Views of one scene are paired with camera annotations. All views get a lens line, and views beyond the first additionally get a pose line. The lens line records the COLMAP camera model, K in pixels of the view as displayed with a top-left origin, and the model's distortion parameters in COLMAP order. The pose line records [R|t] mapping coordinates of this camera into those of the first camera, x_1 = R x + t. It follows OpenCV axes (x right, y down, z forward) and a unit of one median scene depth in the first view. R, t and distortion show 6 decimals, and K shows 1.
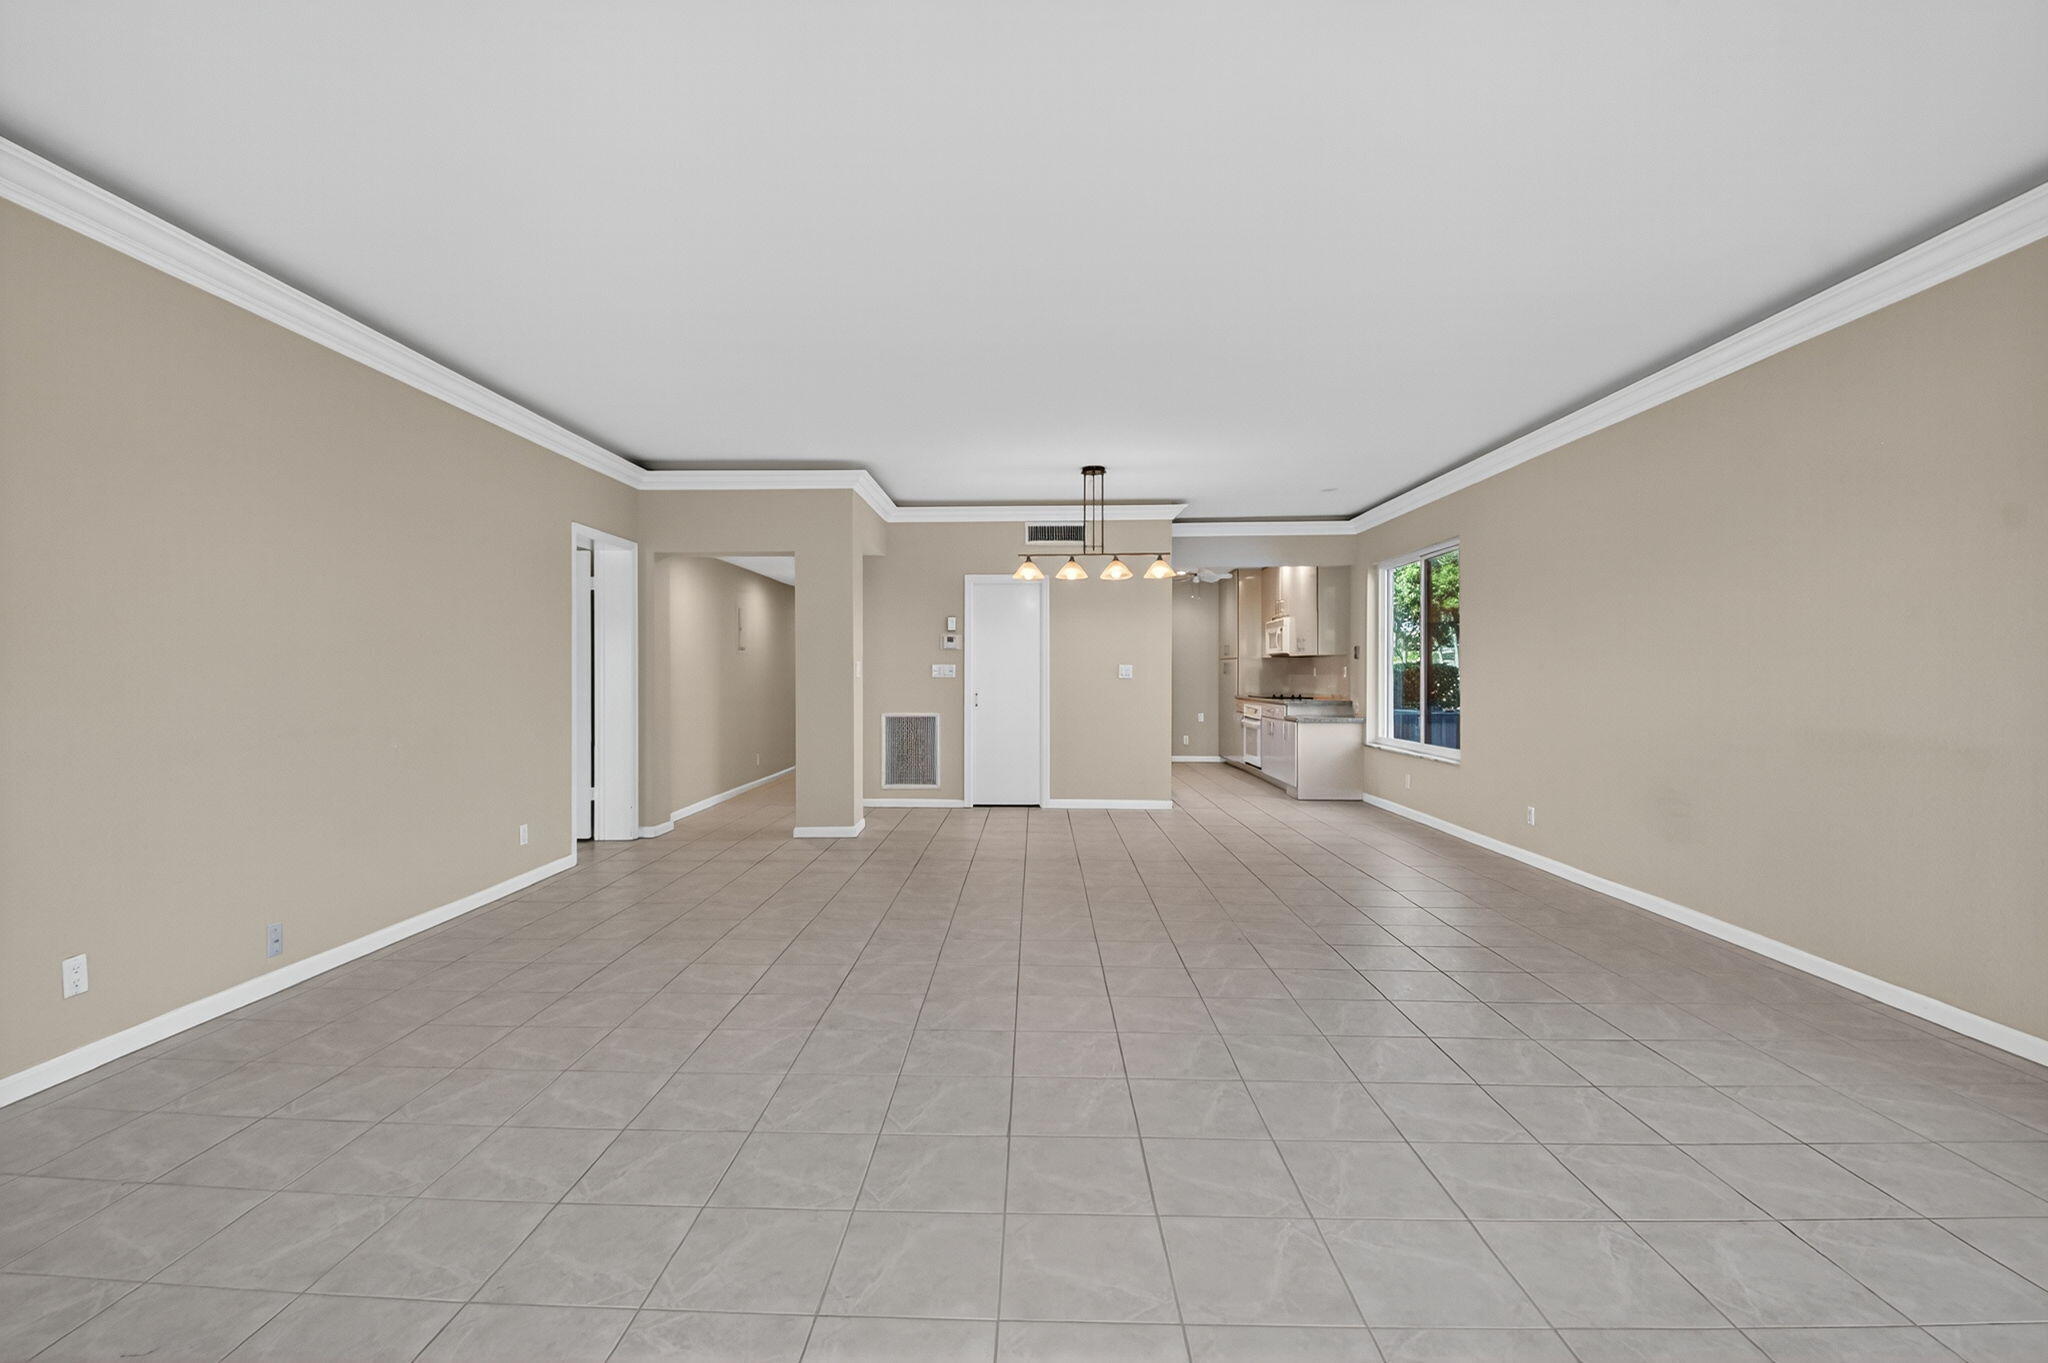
lens RADIAL K [[908.1, 0, 1021.0], [0, 908.1, 680.4], [0, 0, 1]] dist [-0.014408, -0.005787]
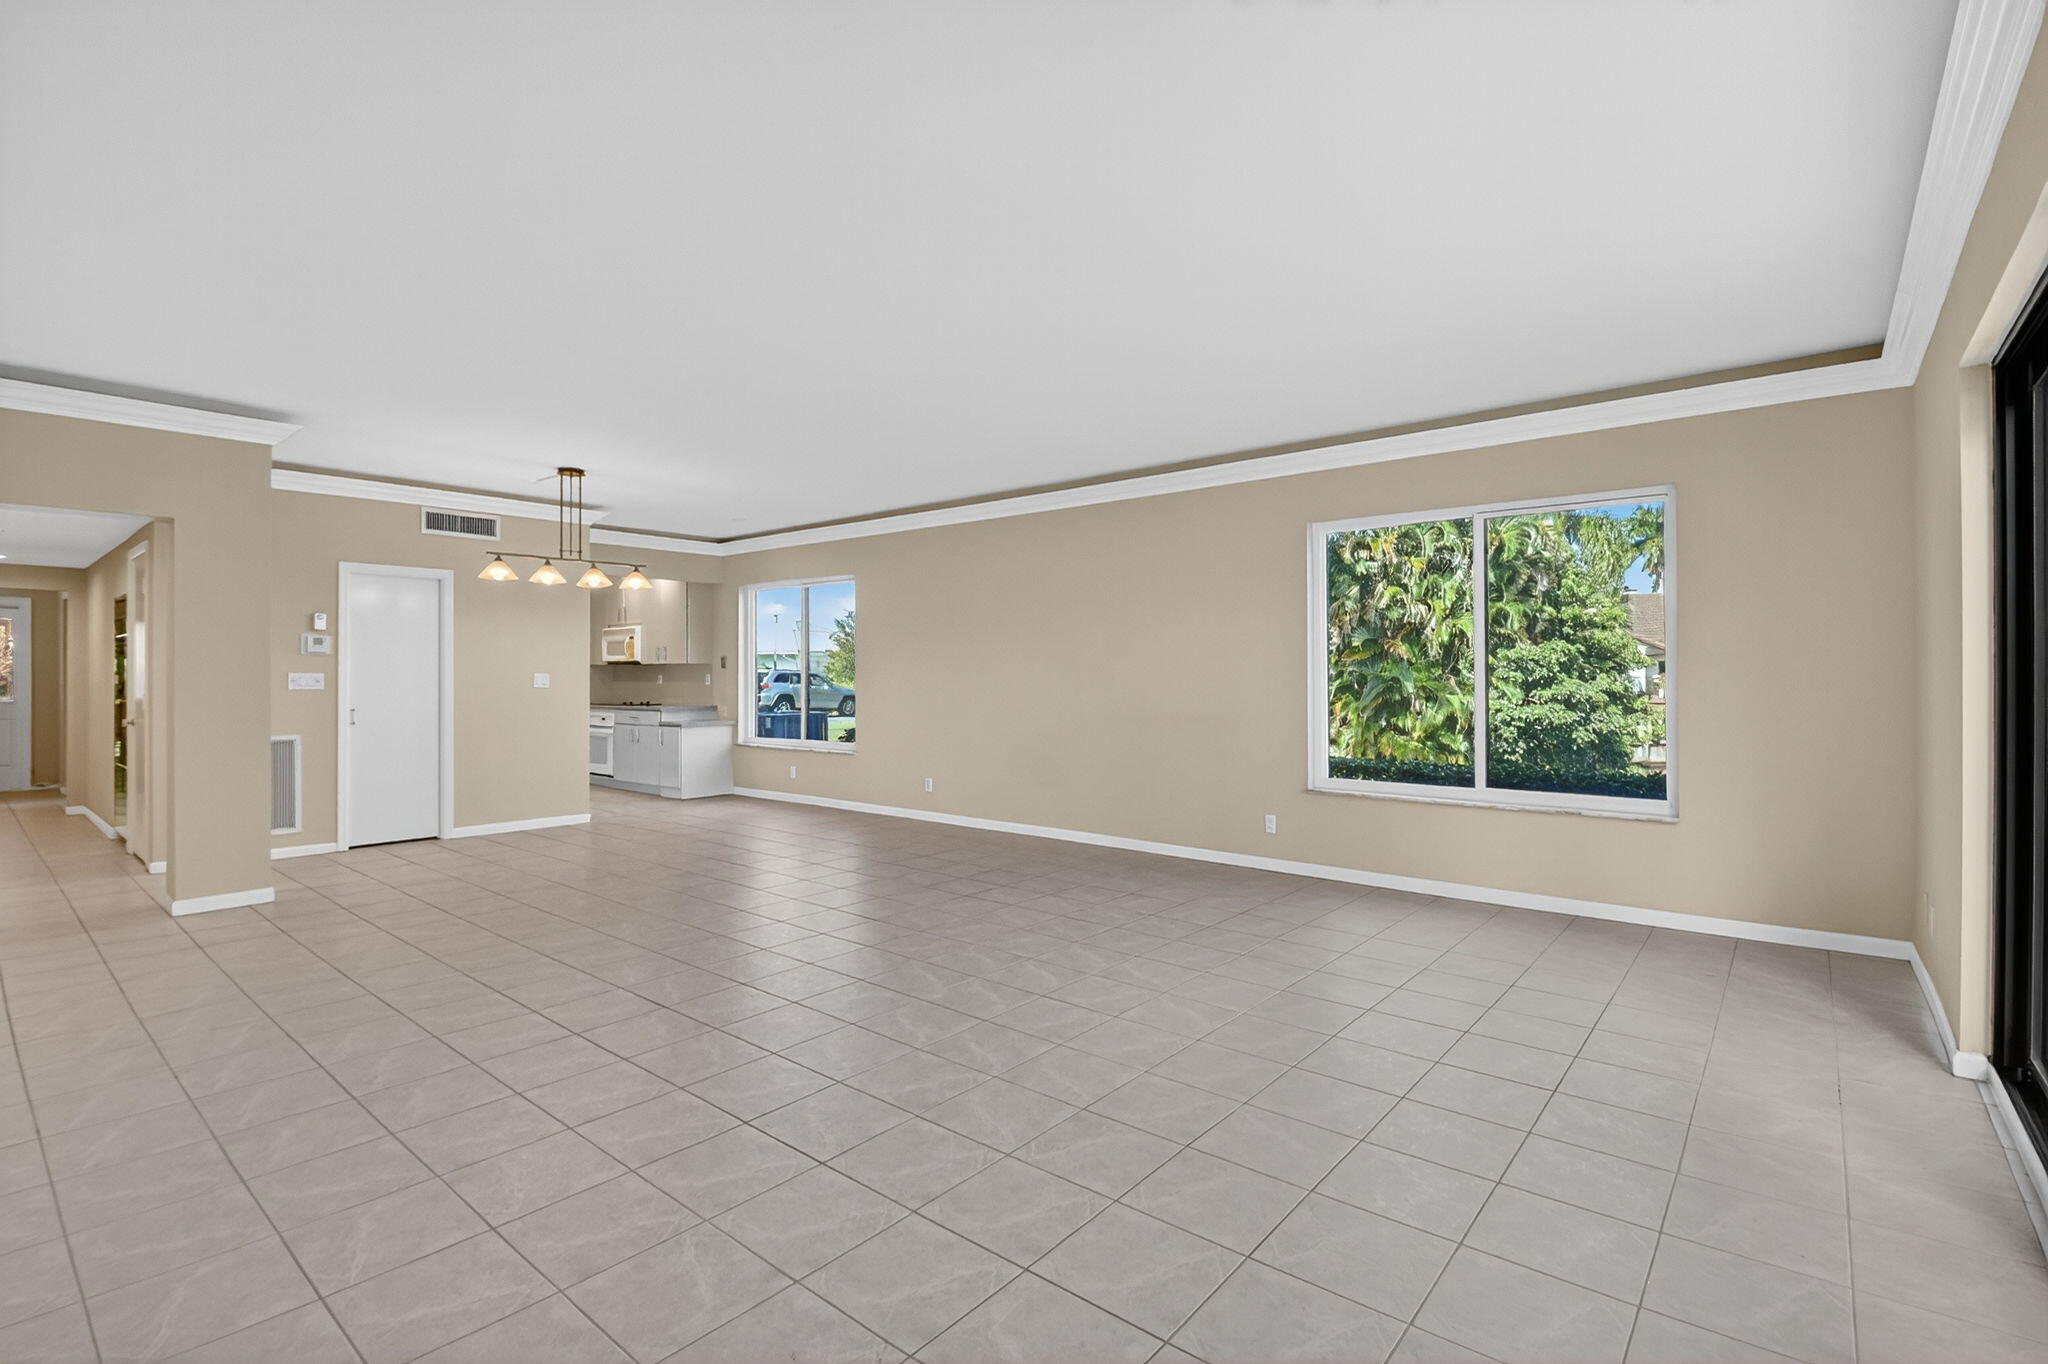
lens RADIAL K [[908.1, 0, 1036.6], [0, 908.1, 676.0], [0, 0, 1]] dist [-0.014408, -0.005787]
pose [[0.621282, -0.003015, 0.783582, -0.301892], [0.011005, 0.999928, -0.004877, -0.004463], [-0.783510, 0.011653, 0.621270, 0.020452]]
